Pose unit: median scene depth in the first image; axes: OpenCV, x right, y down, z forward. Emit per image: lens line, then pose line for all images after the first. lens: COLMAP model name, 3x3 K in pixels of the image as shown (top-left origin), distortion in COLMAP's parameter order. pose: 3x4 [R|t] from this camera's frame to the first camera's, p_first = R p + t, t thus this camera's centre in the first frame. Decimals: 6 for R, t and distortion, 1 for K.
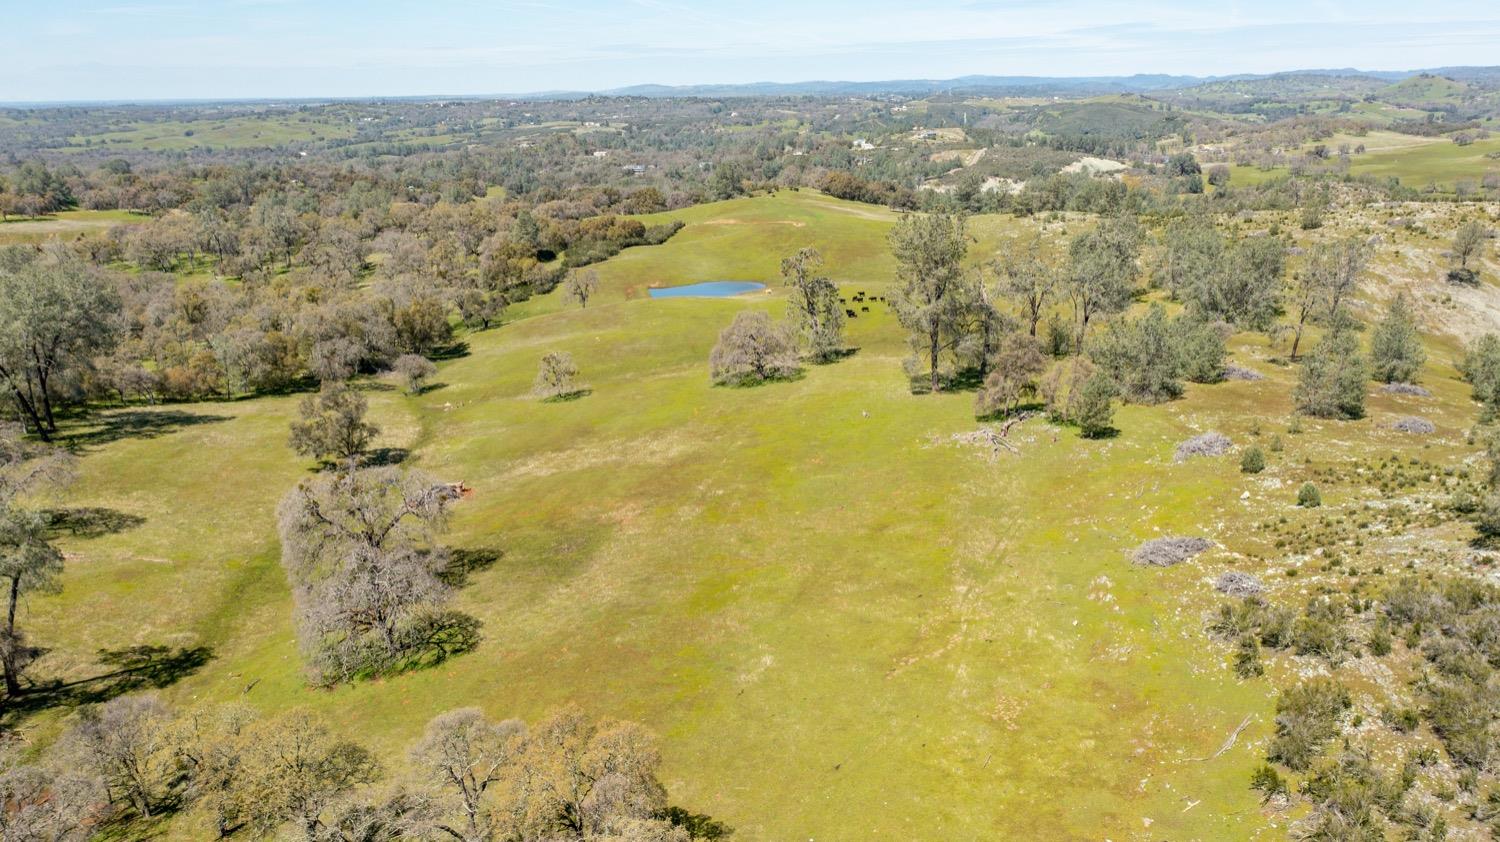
lens RADIAL K [[1176.1, 0, 744.5], [0, 1176.1, 396.0], [0, 0, 1]] dist [-0.020783, 0.007332]
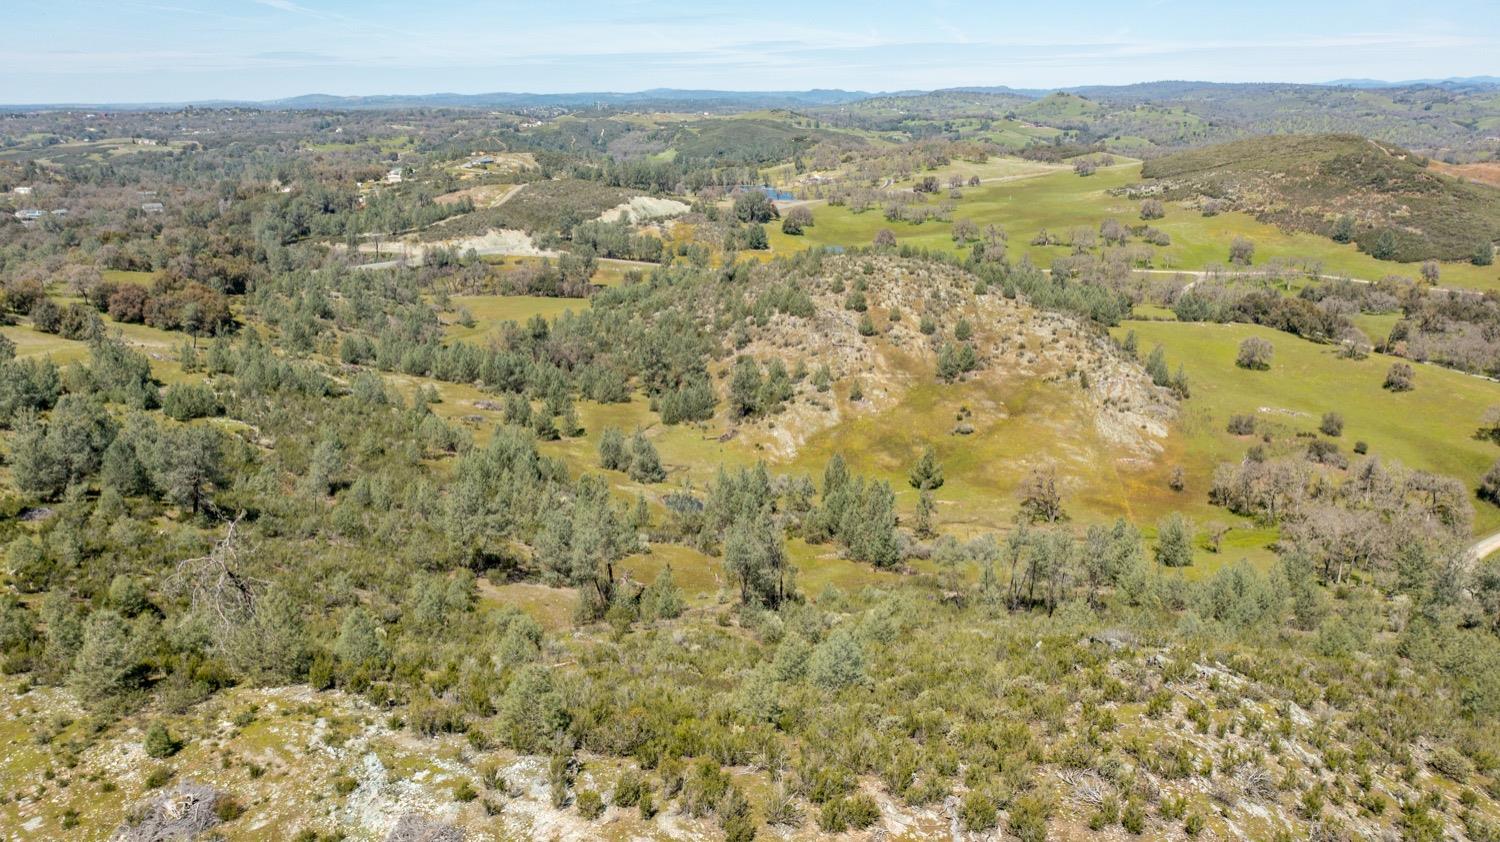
lens RADIAL K [[1176.1, 0, 744.5], [0, 1176.1, 396.0], [0, 0, 1]] dist [-0.020783, 0.007332]
pose [[0.968708, -0.049126, 0.243294, 0.181525], [0.051512, 0.998666, -0.003450, -0.073892], [-0.242800, 0.015875, 0.969946, 0.263194]]
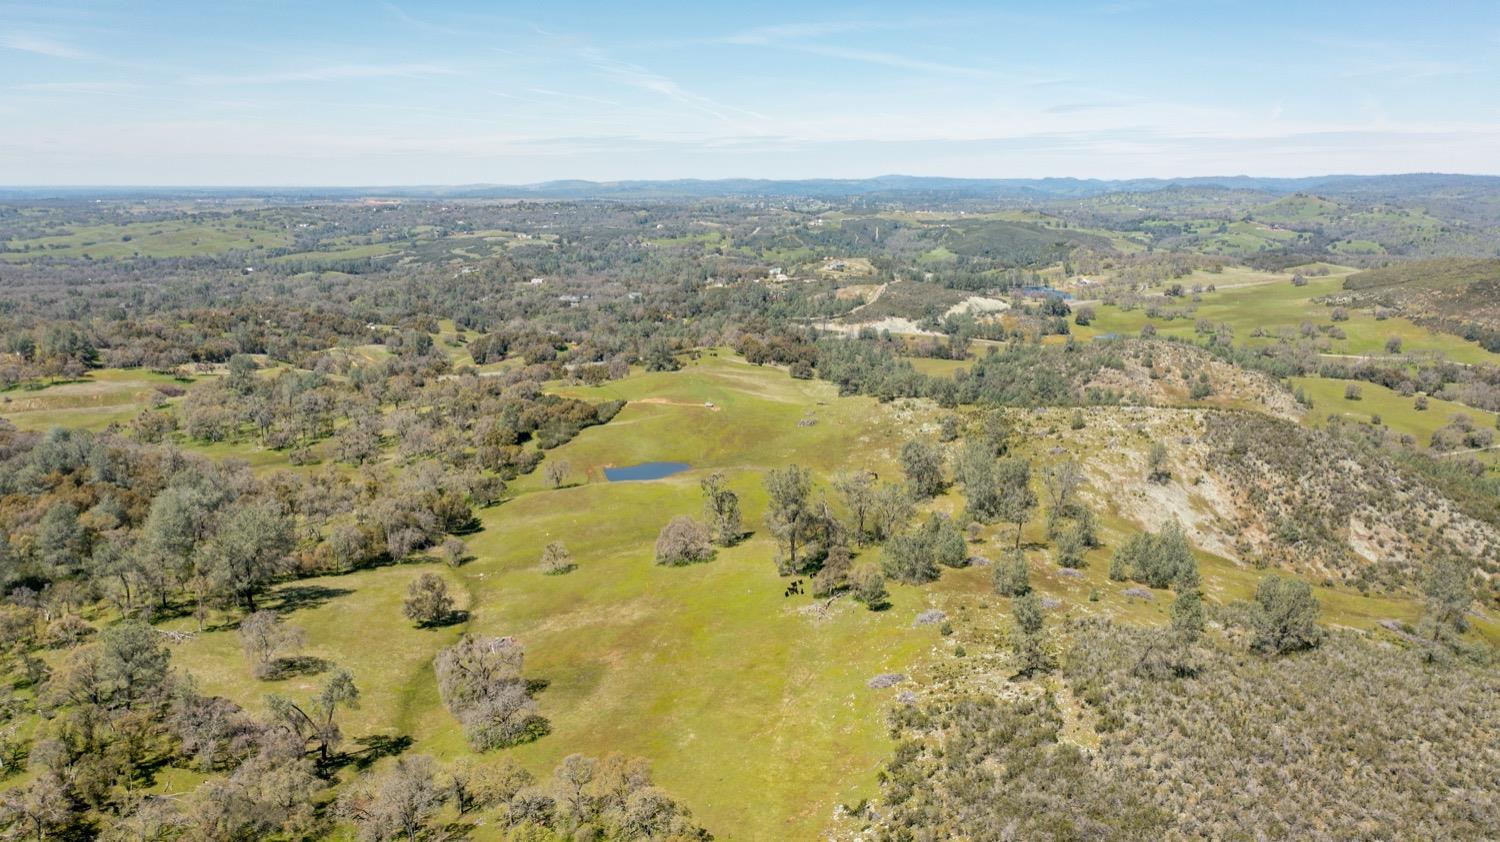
lens RADIAL K [[1176.1, 0, 744.5], [0, 1176.1, 396.0], [0, 0, 1]] dist [-0.020783, 0.007332]
pose [[0.997866, 0.004108, 0.065170, -0.002763], [0.000858, 0.997108, -0.075994, -0.023596], [-0.065294, 0.075888, 0.994976, -0.121013]]
